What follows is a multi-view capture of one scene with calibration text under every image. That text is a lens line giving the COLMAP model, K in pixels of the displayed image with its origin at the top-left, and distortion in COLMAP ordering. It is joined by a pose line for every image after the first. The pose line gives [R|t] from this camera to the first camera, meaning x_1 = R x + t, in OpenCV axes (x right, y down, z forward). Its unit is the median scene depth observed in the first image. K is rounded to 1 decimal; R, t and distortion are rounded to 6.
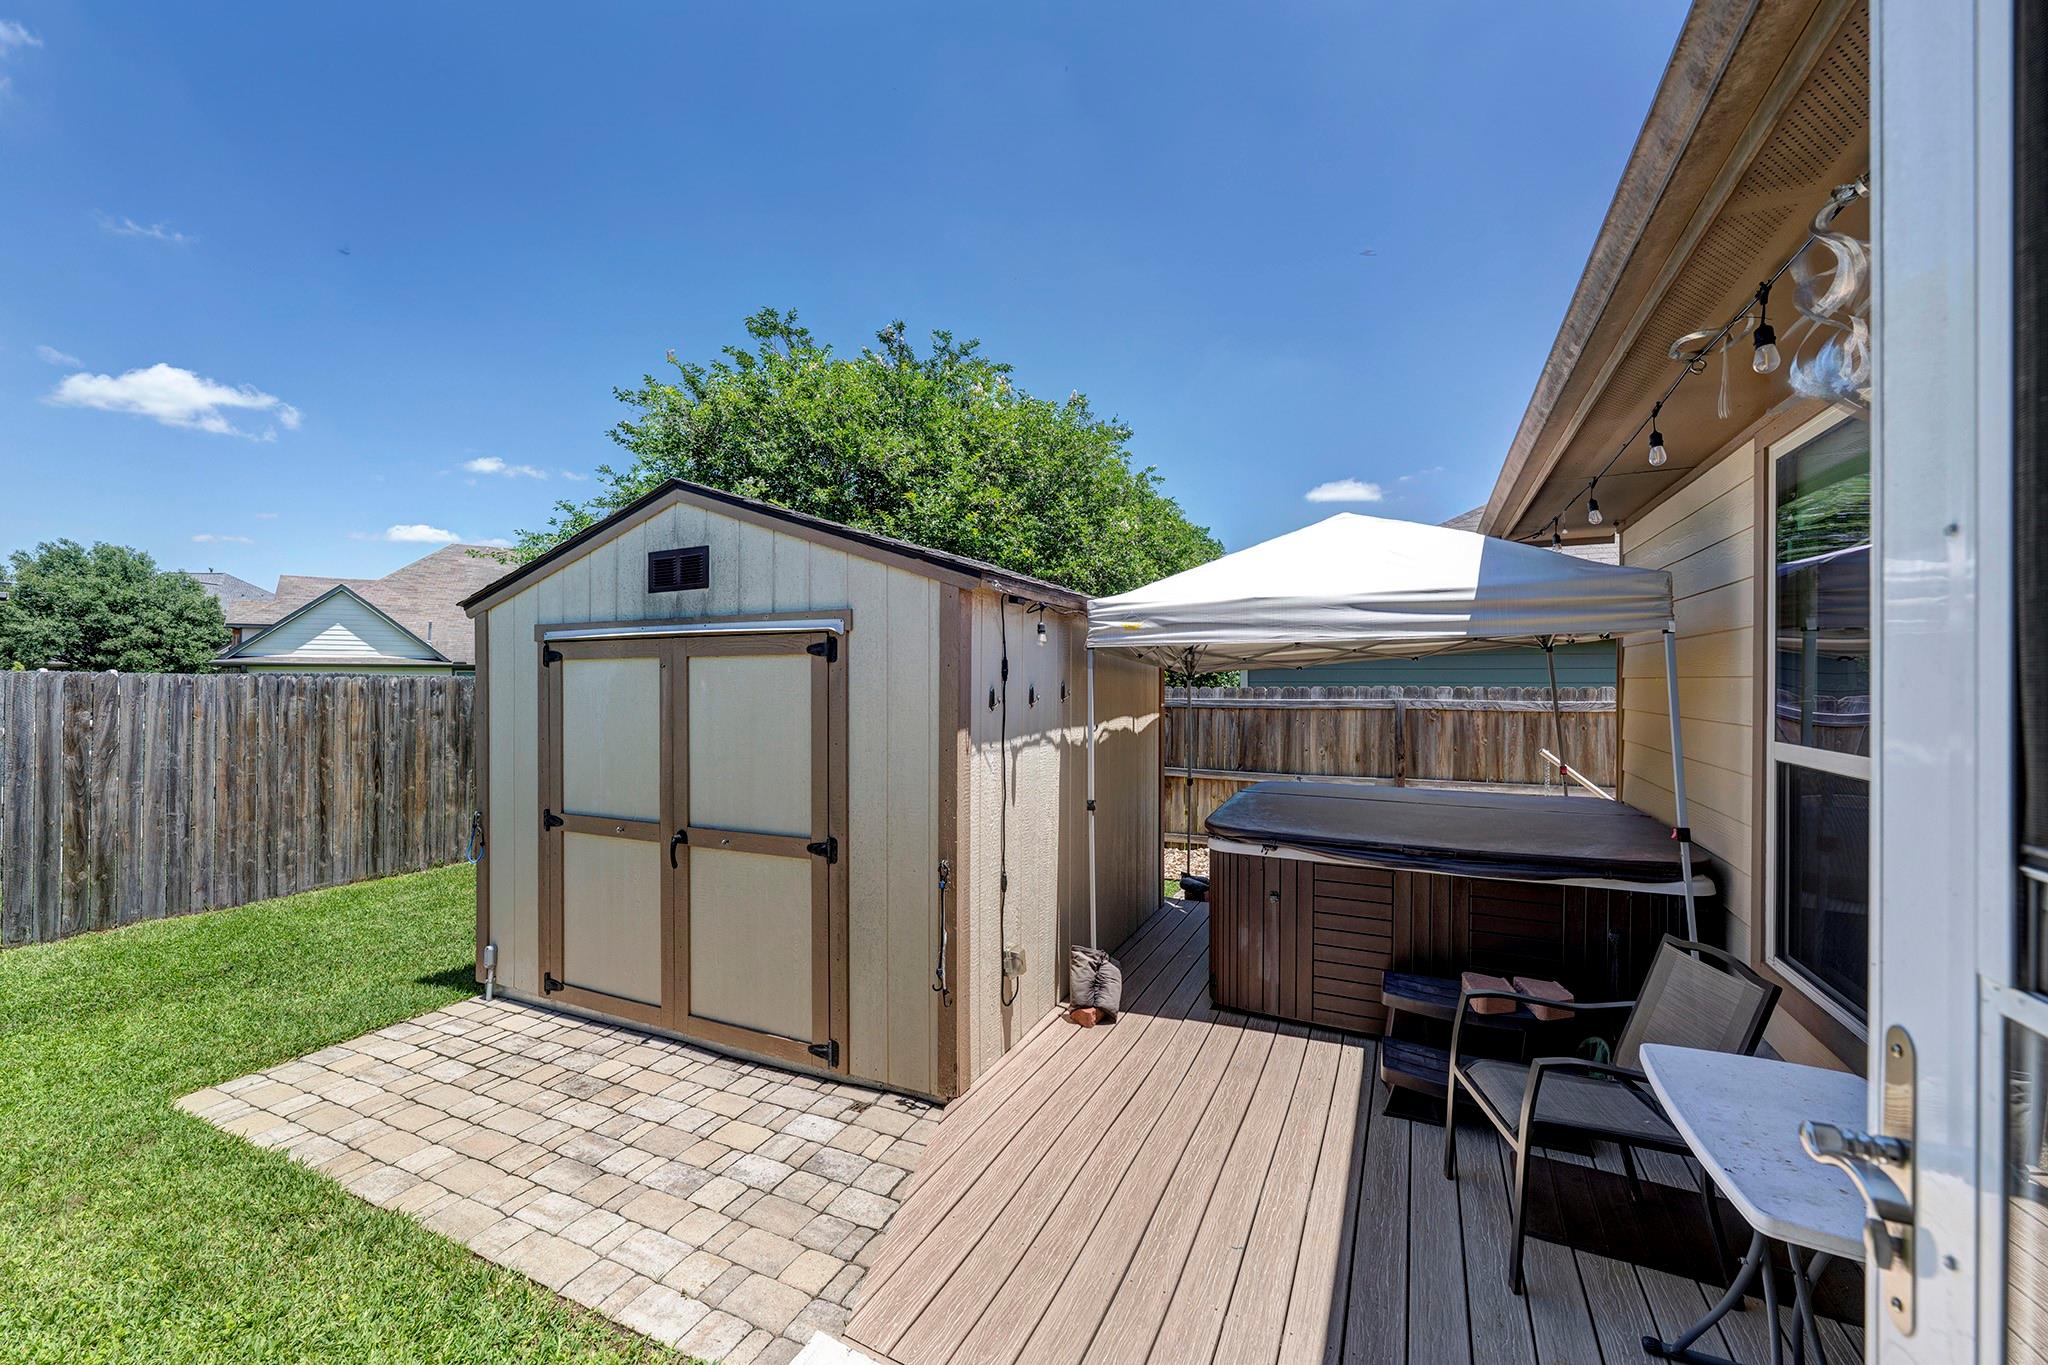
lens RADIAL K [[807.0, 0, 1019.6], [0, 807.0, 680.8], [0, 0, 1]] dist [-0.000464, -0.000098]
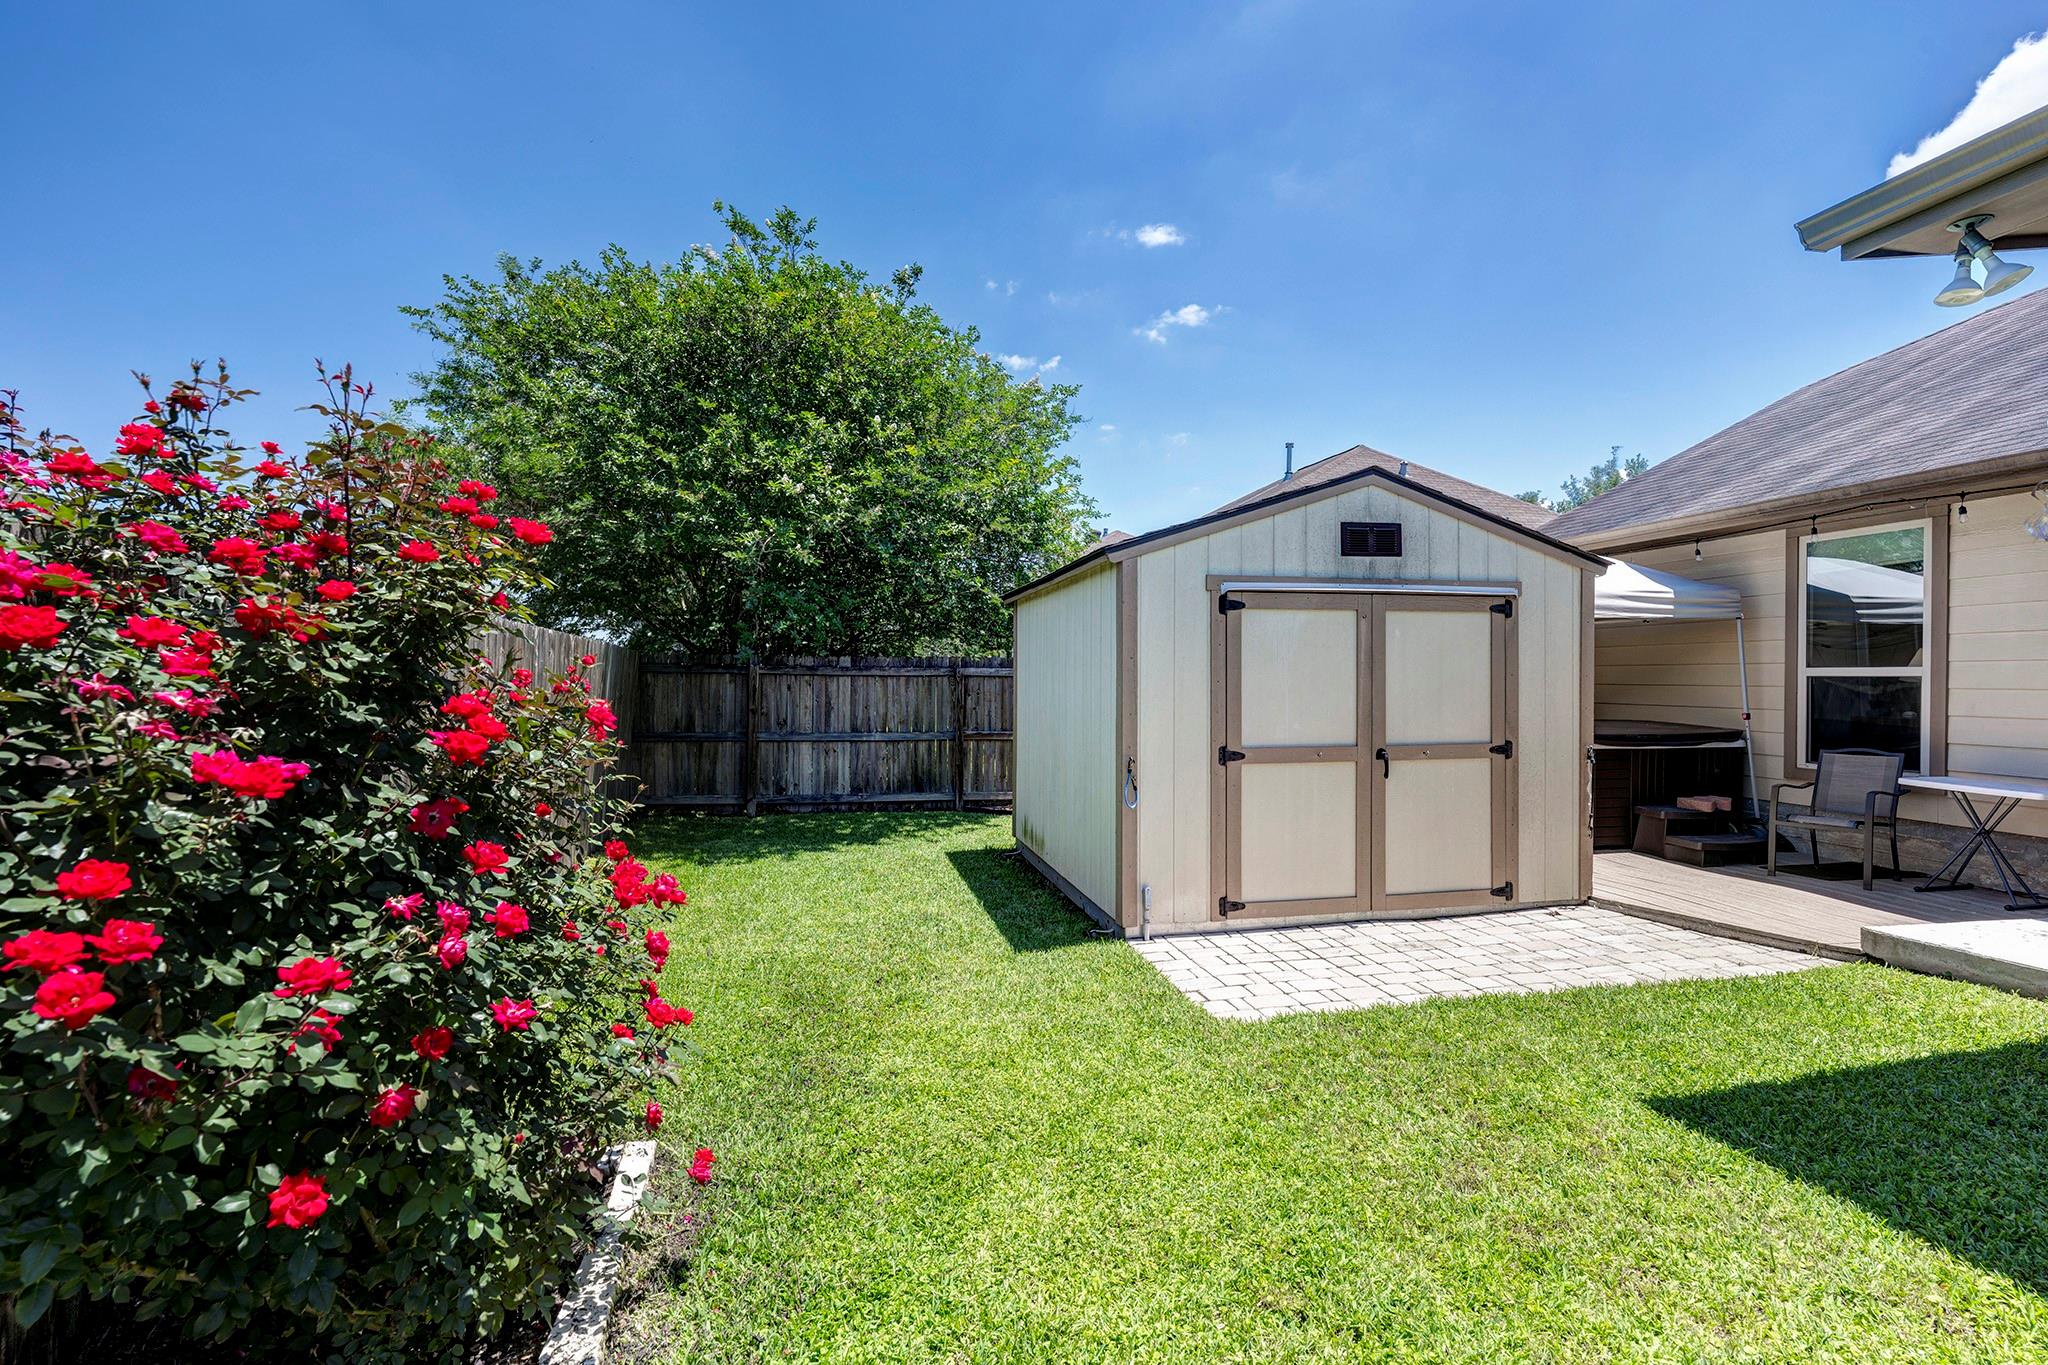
lens RADIAL K [[912.9, 0, 1026.5], [0, 912.9, 679.1], [0, 0, 1]] dist [0.000066, 0.000021]
pose [[0.795556, -0.001422, 0.605879, -1.553384], [-0.000049, 0.999997, 0.002410, 0.066799], [-0.605881, -0.001947, 0.795553, 0.188693]]
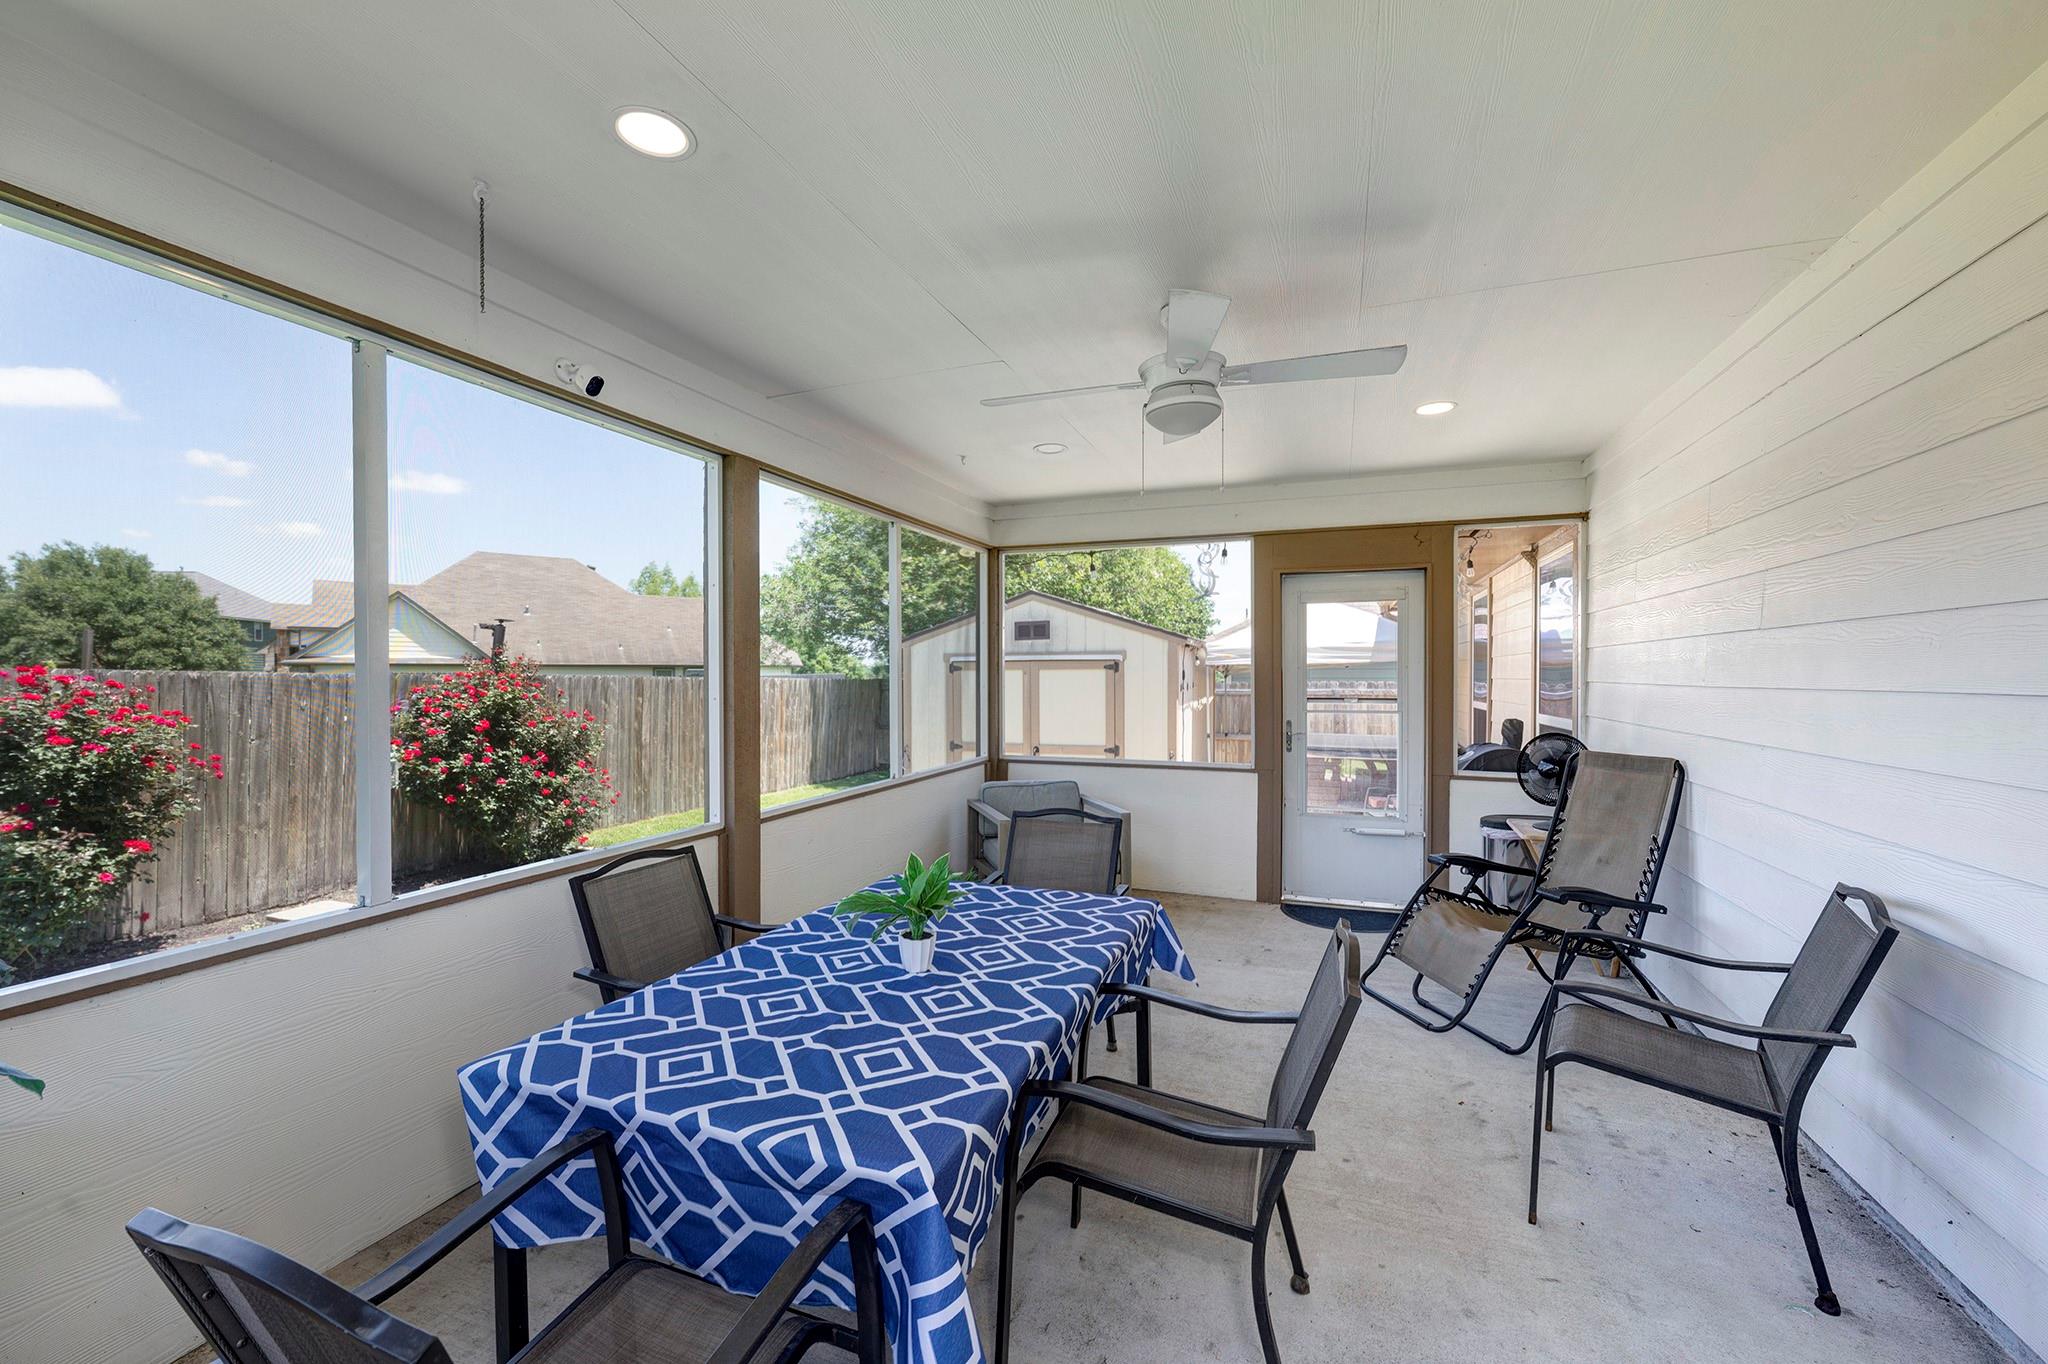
lens RADIAL K [[807.0, 0, 1019.6], [0, 807.0, 680.3], [0, 0, 1]] dist [-0.000464, -0.000098]
pose [[0.996634, -0.003055, 0.081917, -0.588659], [0.002579, 0.999979, 0.005913, -0.012377], [-0.081934, -0.005682, 0.996622, -1.127342]]
